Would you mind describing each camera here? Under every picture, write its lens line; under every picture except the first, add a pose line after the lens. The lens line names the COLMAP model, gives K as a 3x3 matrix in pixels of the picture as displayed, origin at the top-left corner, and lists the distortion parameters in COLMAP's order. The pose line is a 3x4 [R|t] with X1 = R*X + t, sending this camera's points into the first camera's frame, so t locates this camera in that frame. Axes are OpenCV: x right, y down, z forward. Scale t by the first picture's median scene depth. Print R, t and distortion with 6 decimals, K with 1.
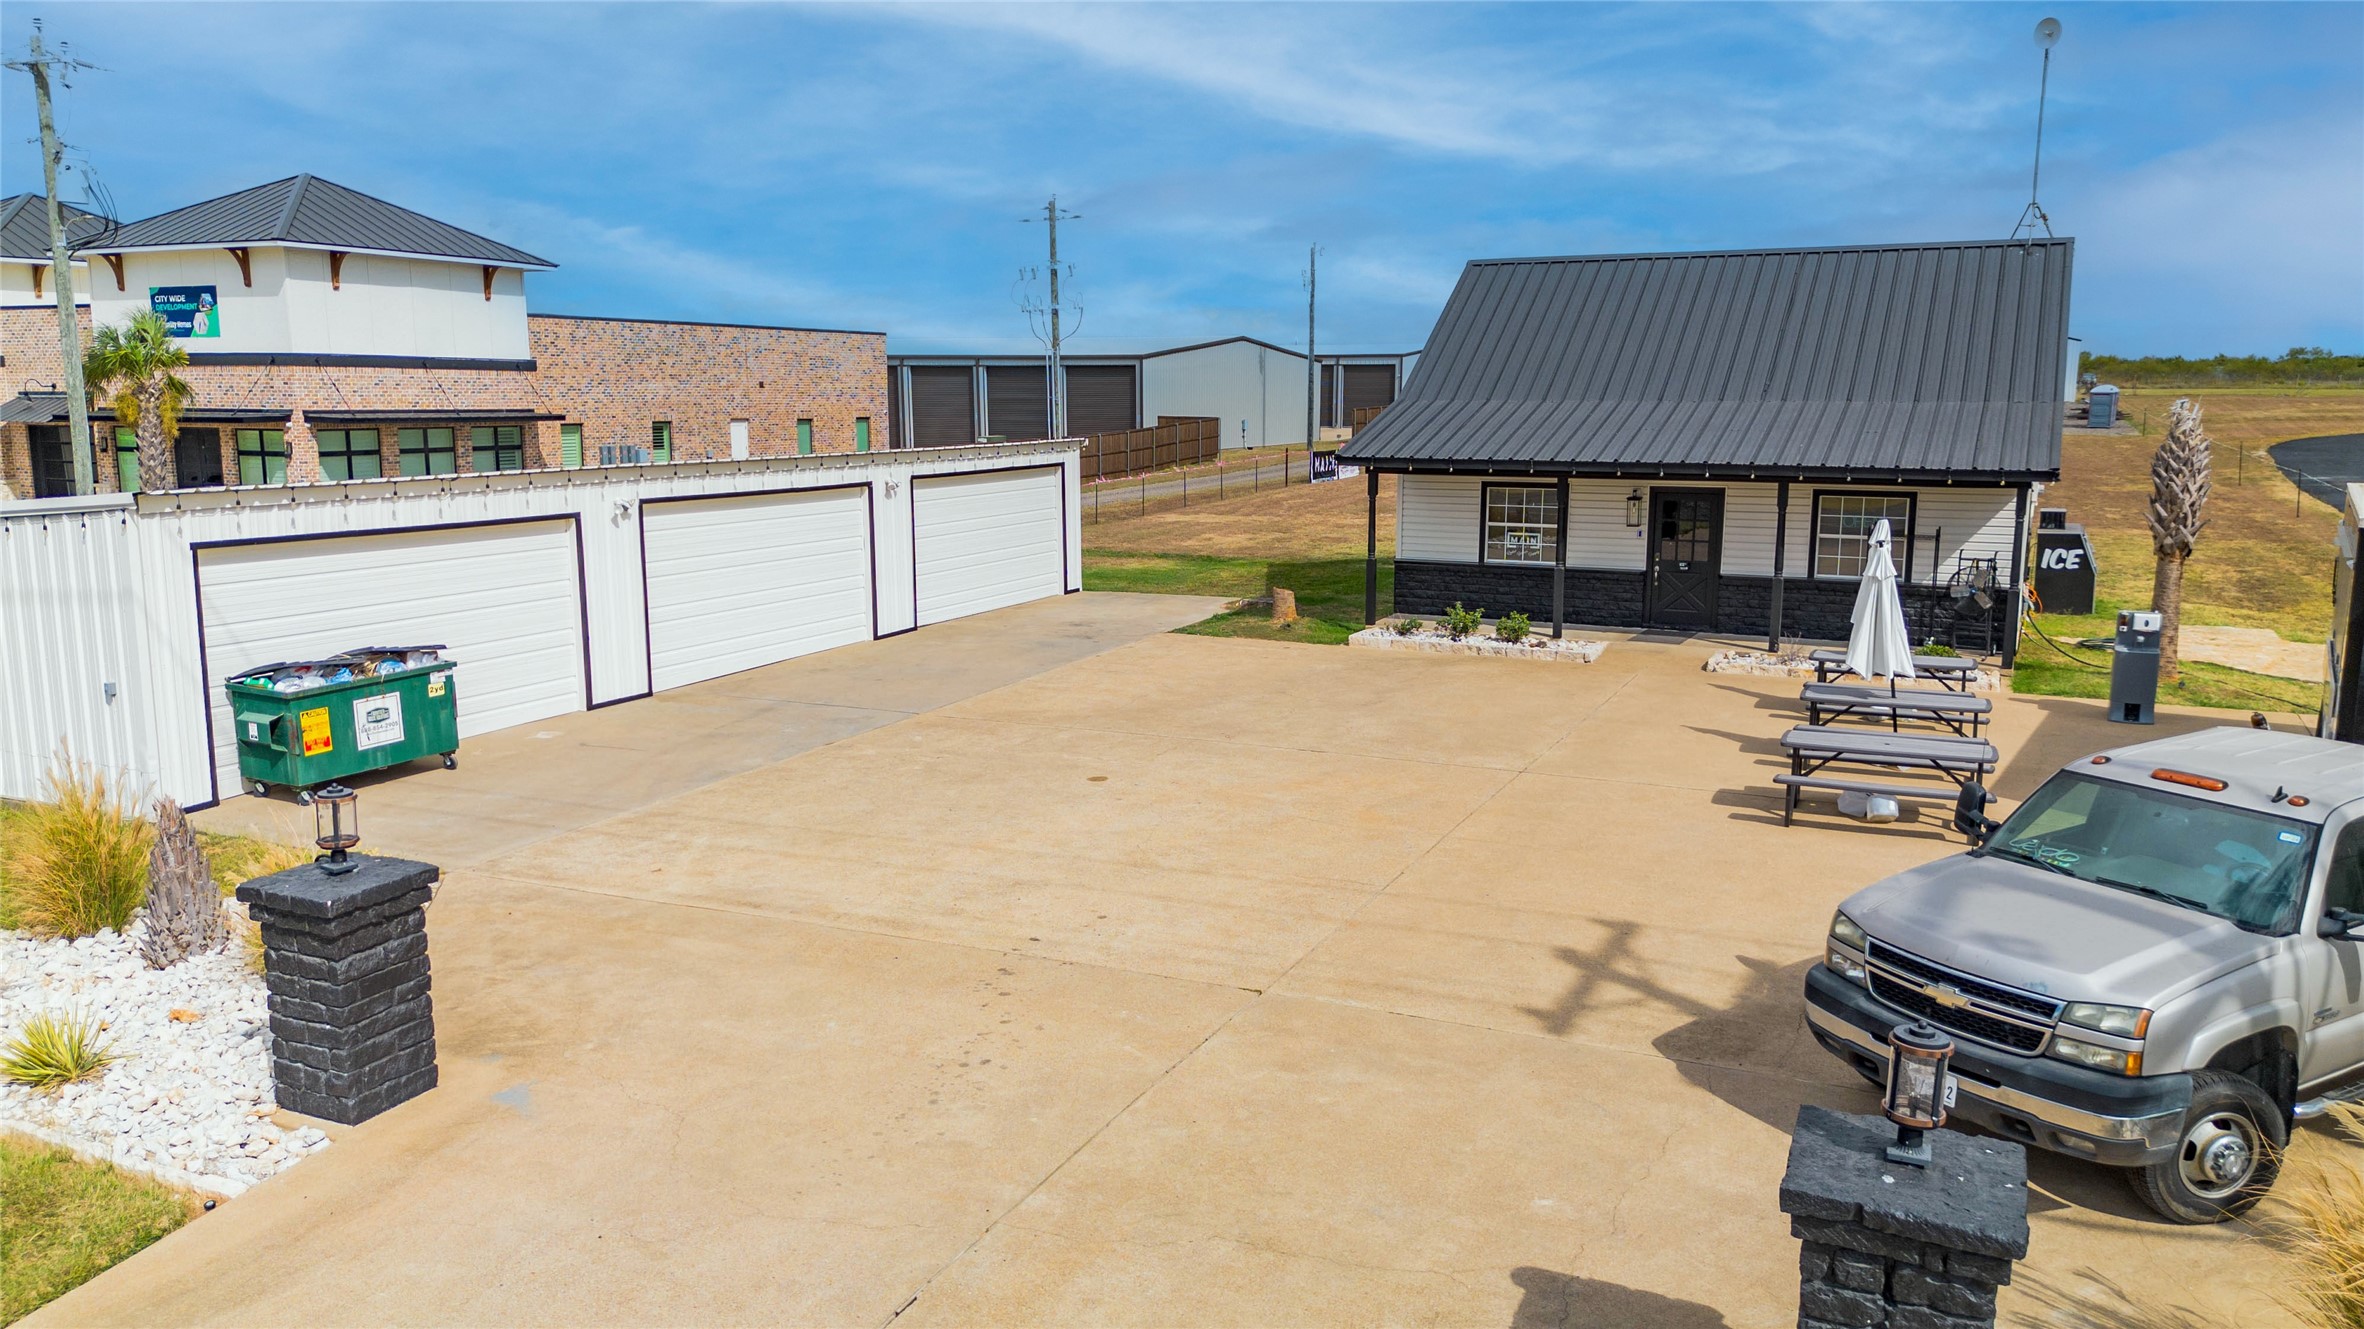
lens RADIAL K [[1686.8, 0, 1182.0], [0, 1686.8, 664.5], [0, 0, 1]] dist [0.061697, -0.090888]
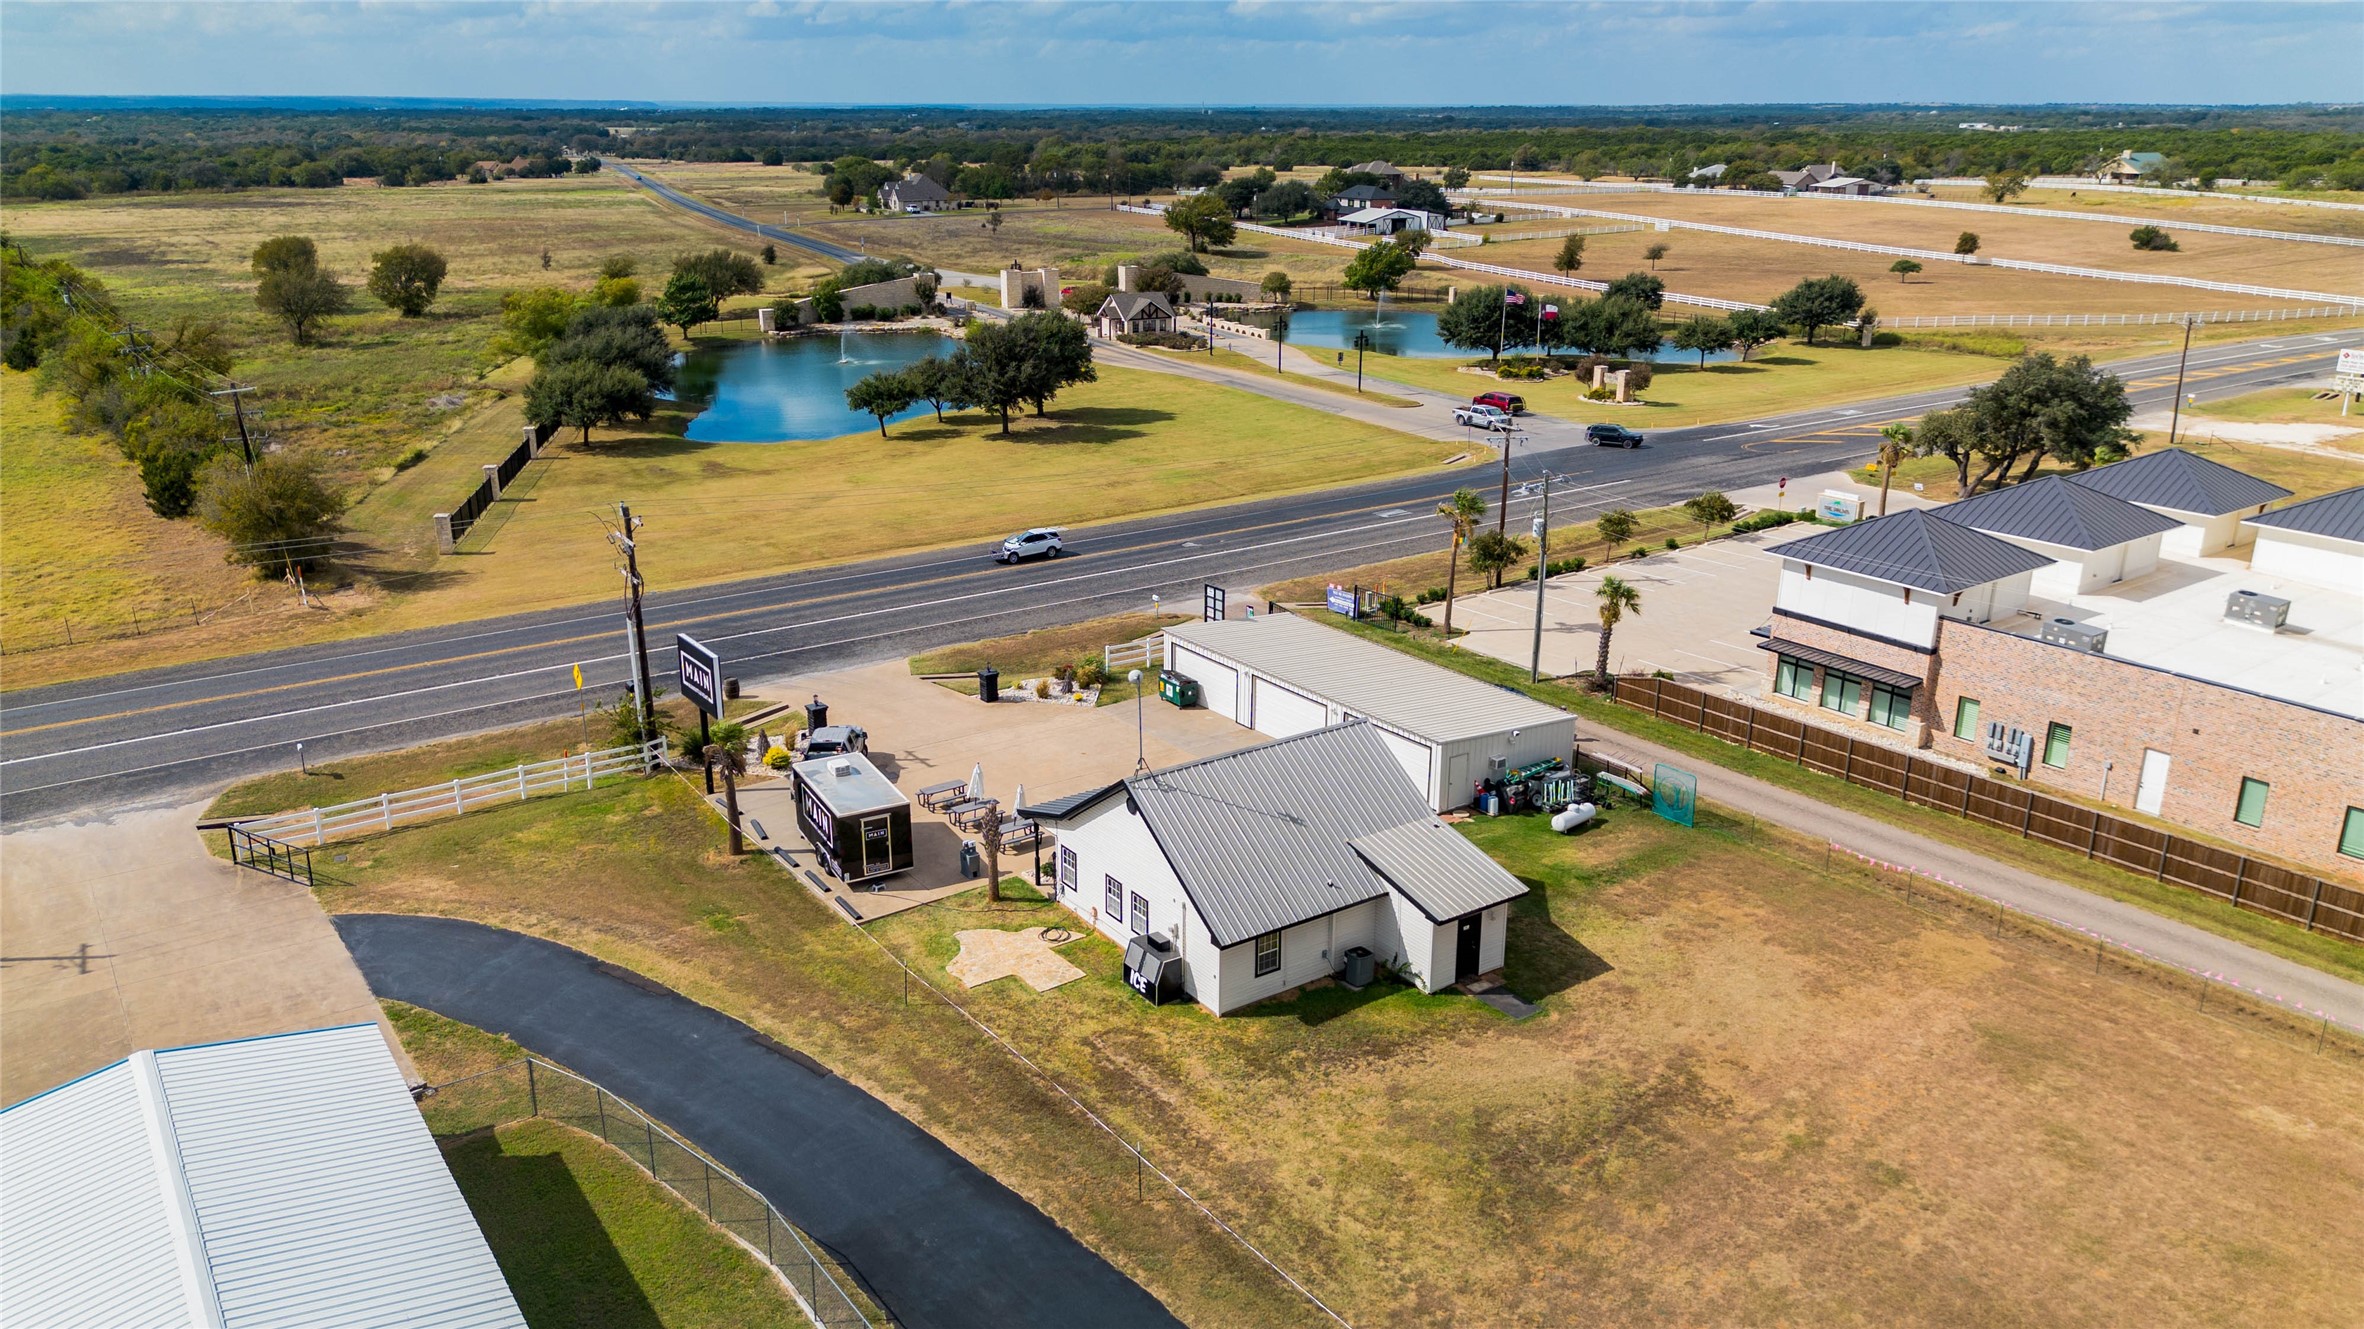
lens RADIAL K [[1678.5, 0, 1172.8], [0, 1678.5, 664.4], [0, 0, 1]] dist [0.078096, -0.092972]
pose [[-0.482984, 0.272270, -0.832223, 1.360085], [-0.143791, 0.912865, 0.382102, -0.735752], [0.863742, 0.304216, -0.401748, 1.183163]]
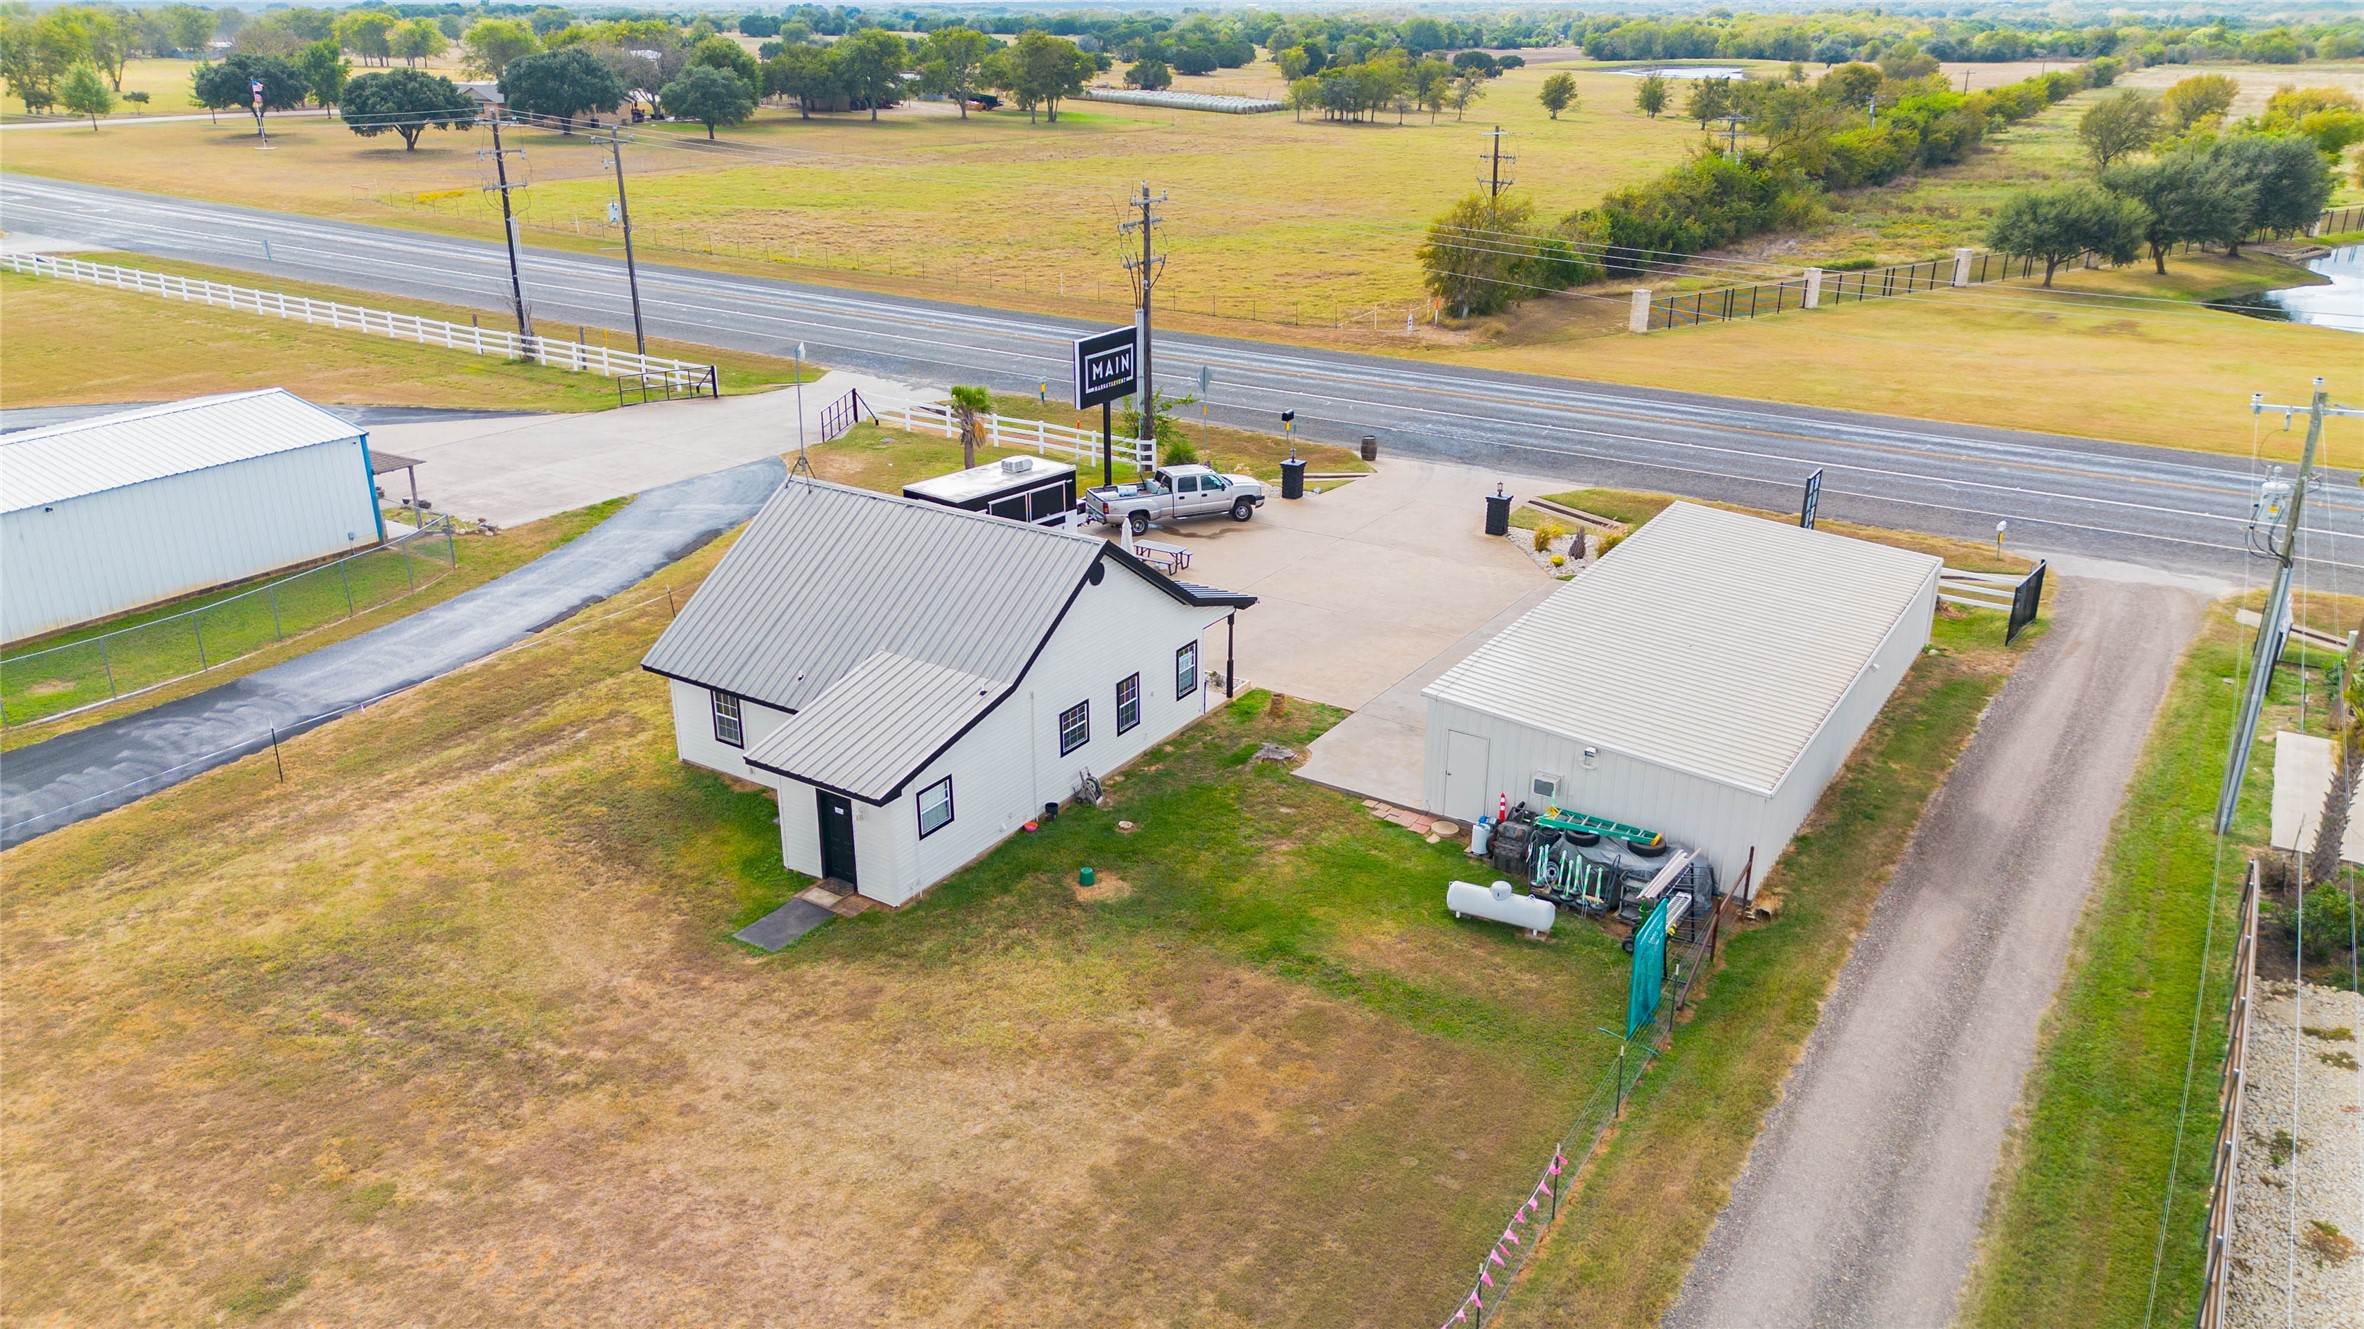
lens RADIAL K [[1678.5, 0, 1172.8], [0, 1678.5, 664.4], [0, 0, 1]] dist [0.078096, -0.092972]
pose [[-0.992403, -0.044807, 0.114578, -0.012531], [0.020338, 0.858757, 0.511980, -0.599061], [-0.121335, 0.510420, -0.851322, 1.594293]]
